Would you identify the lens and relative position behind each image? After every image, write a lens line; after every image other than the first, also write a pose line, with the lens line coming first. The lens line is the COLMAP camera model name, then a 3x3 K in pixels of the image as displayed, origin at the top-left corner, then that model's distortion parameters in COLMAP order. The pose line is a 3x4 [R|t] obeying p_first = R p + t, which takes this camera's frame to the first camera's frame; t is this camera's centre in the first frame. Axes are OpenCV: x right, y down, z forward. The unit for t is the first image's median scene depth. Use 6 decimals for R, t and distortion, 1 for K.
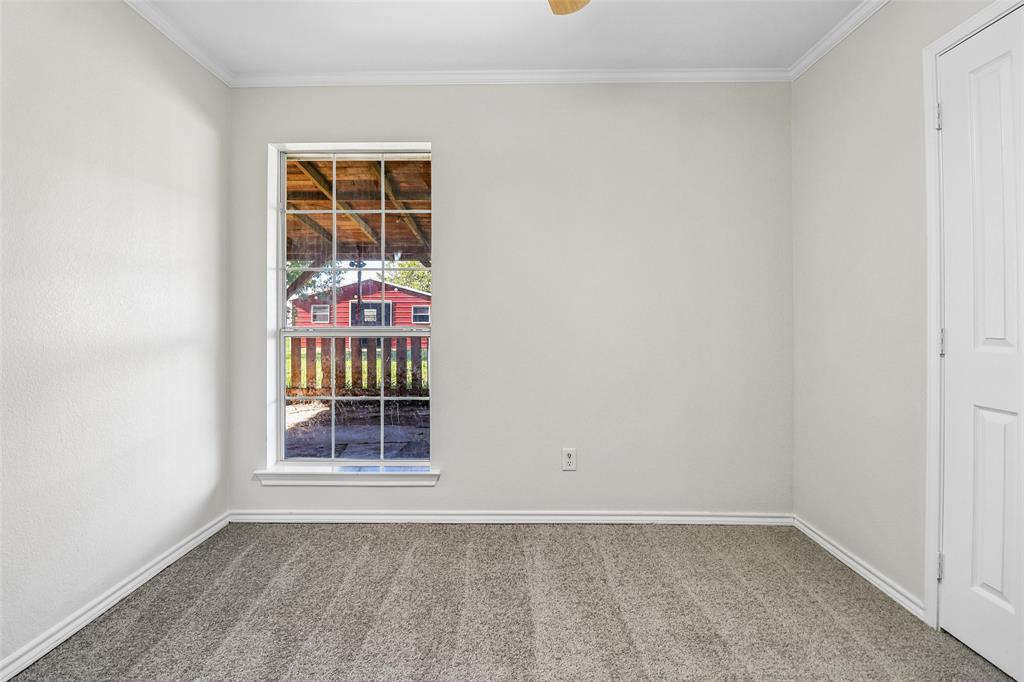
lens RADIAL K [[480.2, 0, 503.8], [0, 480.2, 324.2], [0, 0, 1]] dist [0.000807, -0.011360]
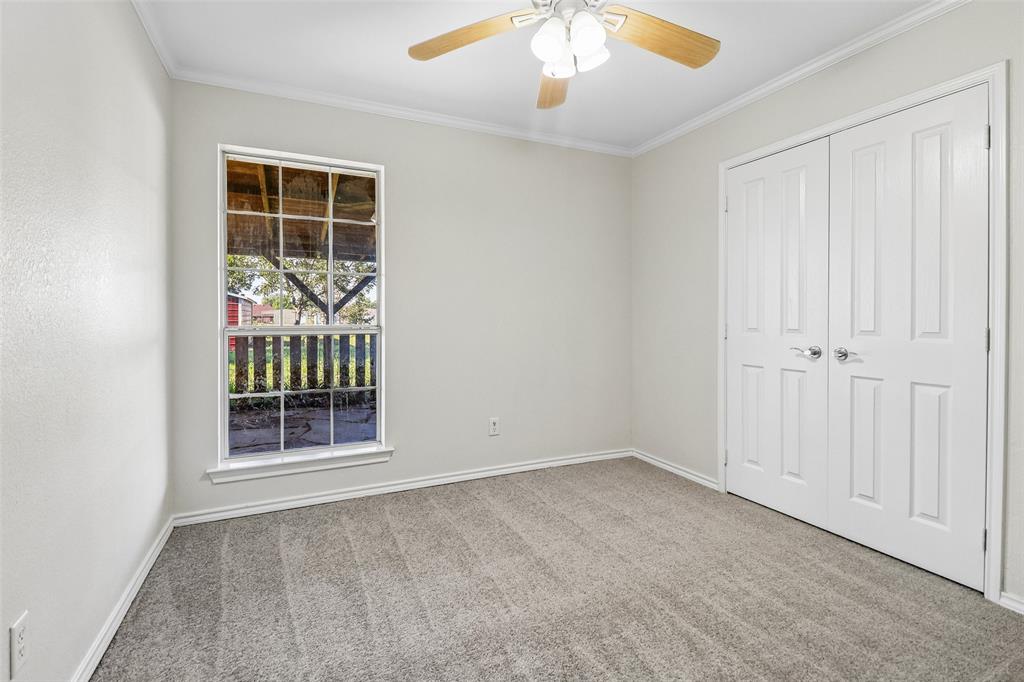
lens RADIAL K [[473.3, 0, 512.3], [0, 473.3, 331.6], [0, 0, 1]] dist [0.016937, -0.000816]
pose [[0.901035, -0.012708, 0.433560, -0.403439], [0.004893, 0.999805, 0.019136, 0.001226], [-0.433718, -0.015121, 0.900922, -0.182459]]
